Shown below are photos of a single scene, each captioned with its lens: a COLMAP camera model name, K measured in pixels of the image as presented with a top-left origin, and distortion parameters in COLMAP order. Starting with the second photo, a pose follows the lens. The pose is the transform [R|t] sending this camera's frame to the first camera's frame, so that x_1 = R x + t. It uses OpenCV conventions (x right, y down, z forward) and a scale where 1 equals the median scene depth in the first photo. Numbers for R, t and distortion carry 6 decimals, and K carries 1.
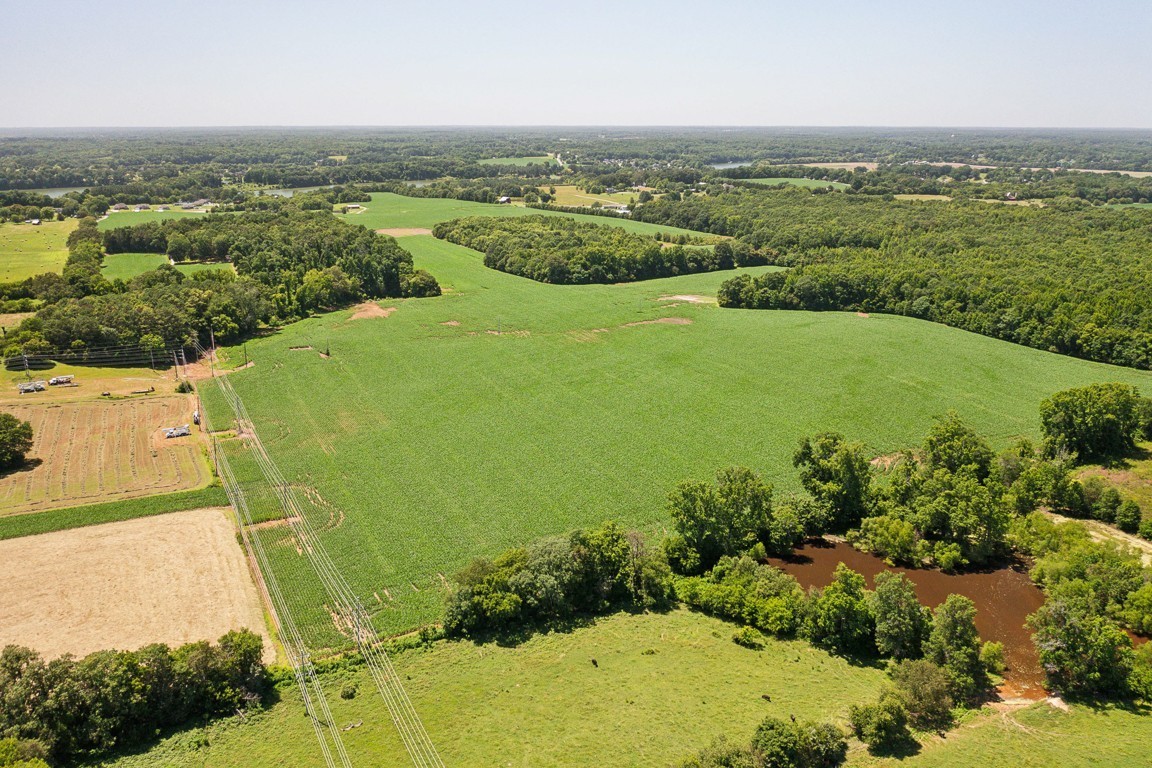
lens RADIAL K [[924.2, 0, 572.7], [0, 924.2, 331.7], [0, 0, 1]] dist [-0.019548, -0.001480]
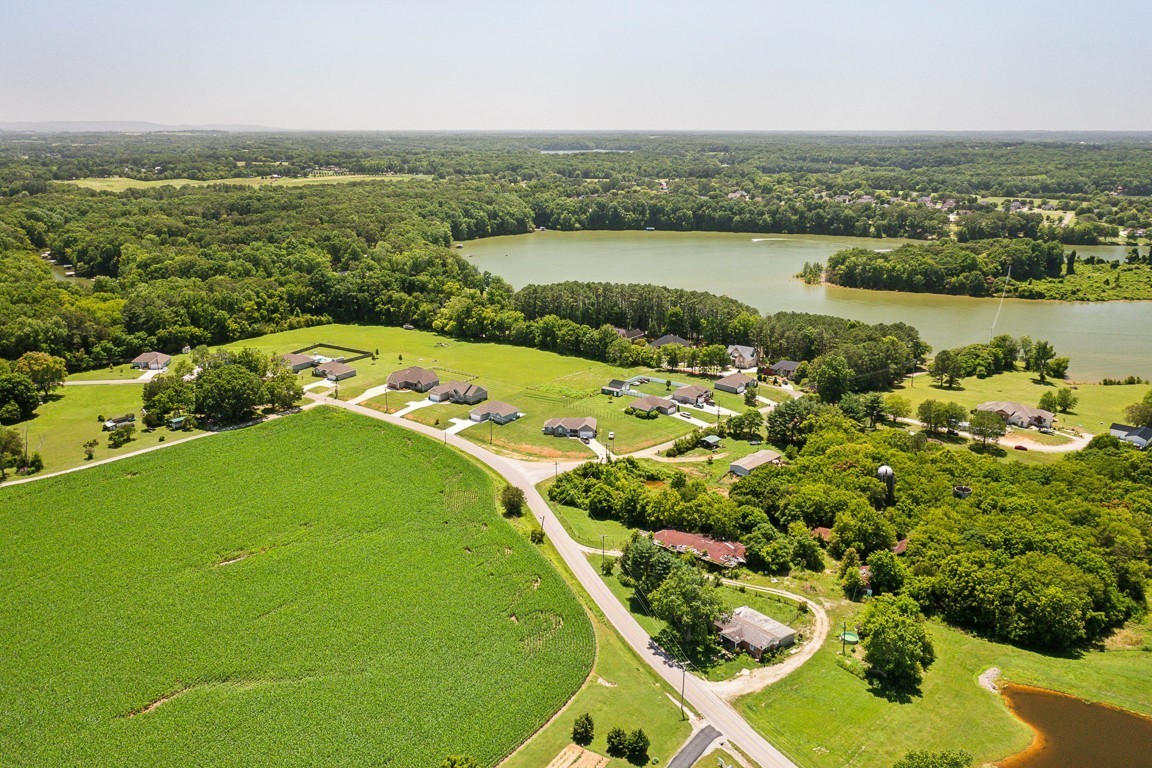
lens RADIAL K [[924.2, 0, 572.7], [0, 924.2, 331.7], [0, 0, 1]] dist [-0.019548, -0.001480]
pose [[0.494746, 0.187338, -0.848605, -0.136574], [-0.191195, 0.976027, 0.104000, -0.132318], [0.847745, 0.110795, 0.518703, 0.597727]]
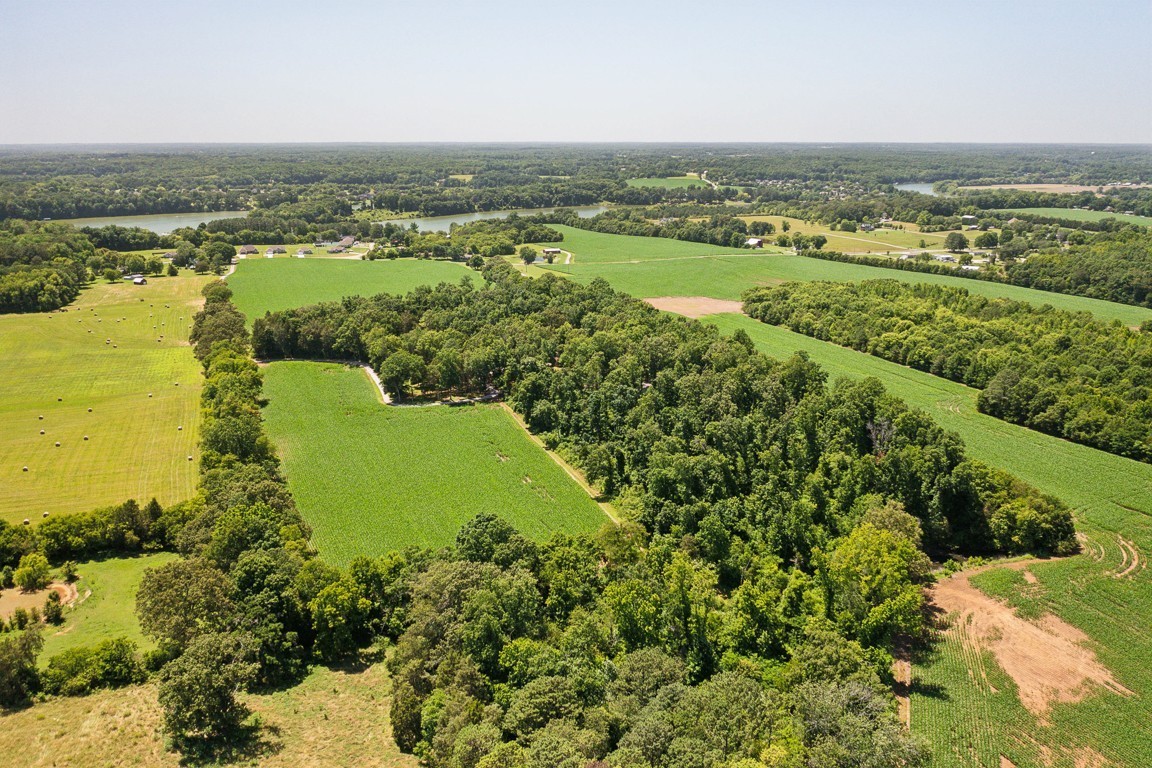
lens RADIAL K [[911.4, 0, 573.8], [0, 911.4, 326.7], [0, 0, 1]] dist [-0.015769, -0.004977]
pose [[0.996948, 0.015012, -0.076616, -0.116379], [-0.016510, 0.999684, -0.018956, -0.043464], [0.076307, 0.020163, 0.996880, 0.195066]]
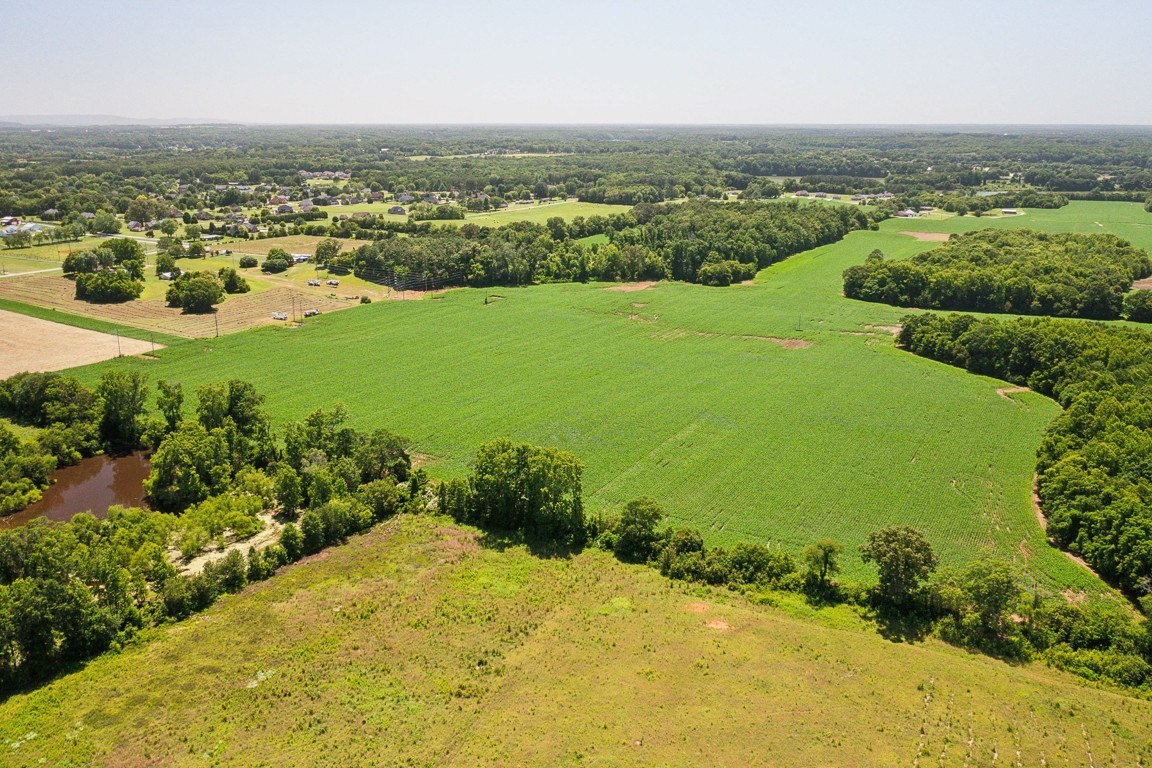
lens RADIAL K [[924.2, 0, 572.7], [0, 924.2, 331.7], [0, 0, 1]] dist [-0.019548, -0.001480]
pose [[0.547749, 0.185856, -0.815738, 0.206882], [-0.184151, 0.977885, 0.099146, -0.020728], [0.816124, 0.095912, 0.569861, 0.097255]]
